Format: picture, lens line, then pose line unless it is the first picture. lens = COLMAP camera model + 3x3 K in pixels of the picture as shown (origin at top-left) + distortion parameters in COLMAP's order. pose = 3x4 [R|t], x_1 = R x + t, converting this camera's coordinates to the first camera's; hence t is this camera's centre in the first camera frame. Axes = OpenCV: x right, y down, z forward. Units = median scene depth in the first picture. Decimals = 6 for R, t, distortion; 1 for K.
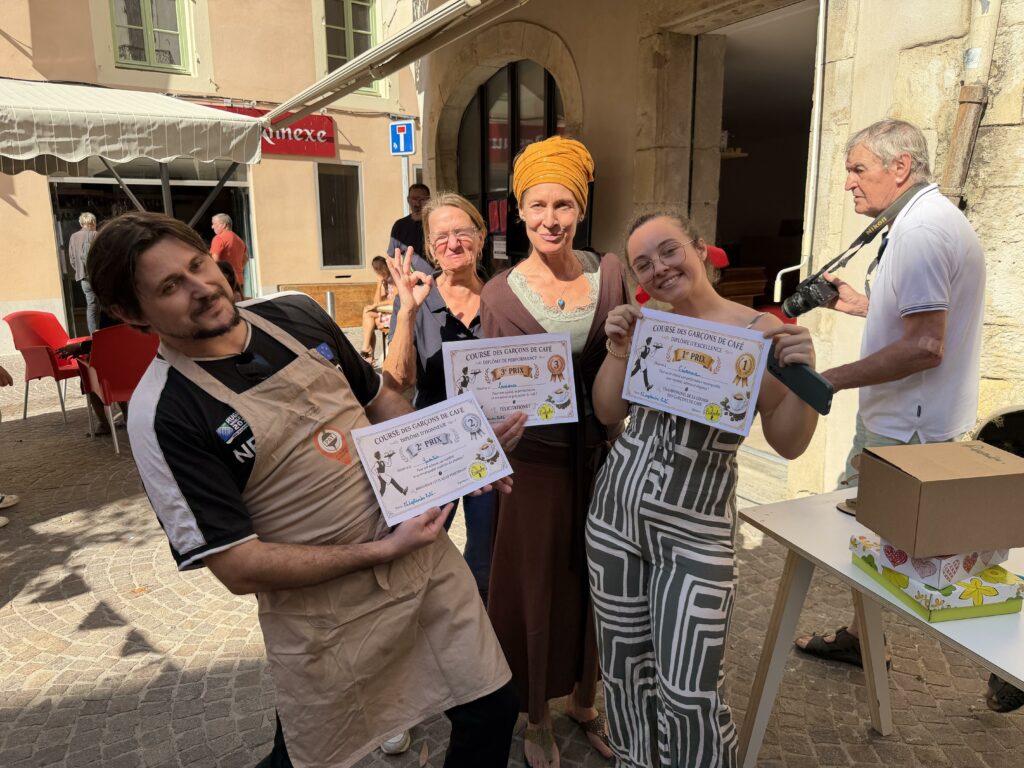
lens RADIAL K [[705.6, 0, 512.0], [0, 705.6, 384.0], [0, 0, 1]] dist [0.000120, 0.000120]
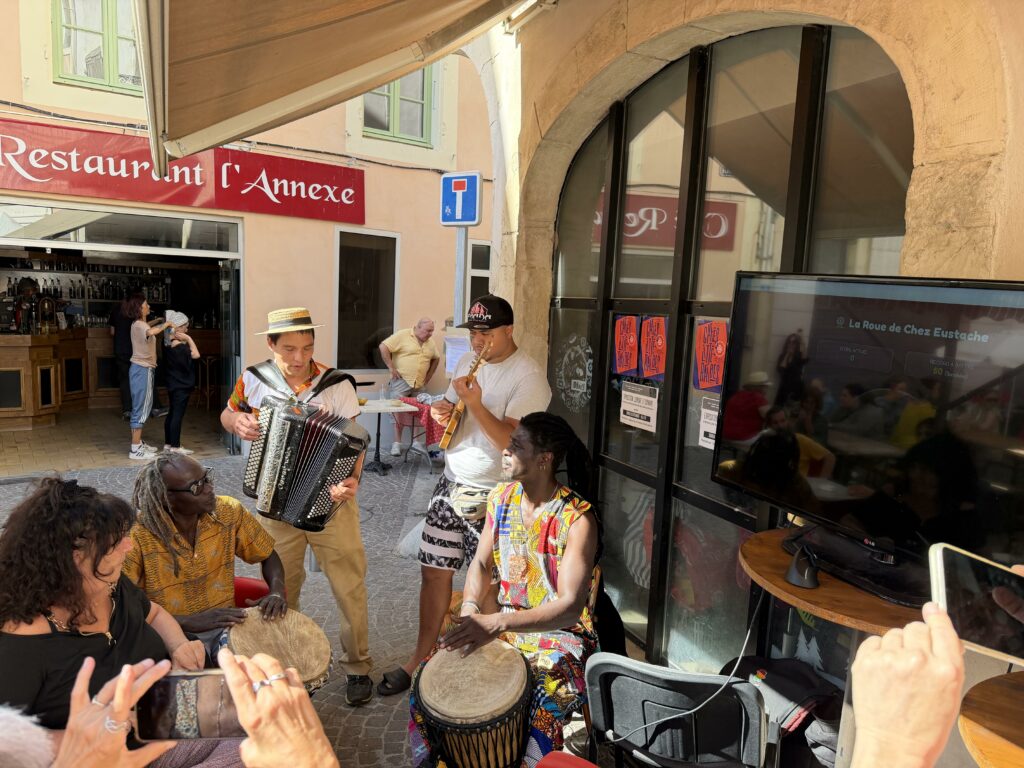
lens RADIAL K [[705.6, 0, 512.0], [0, 705.6, 384.0], [0, 0, 1]] dist [0.000120, 0.000120]
pose [[0.996494, 0.064427, -0.053369, -0.060536], [-0.069819, 0.991886, -0.106241, -0.112116], [0.046091, 0.109595, 0.992907, 0.367934]]
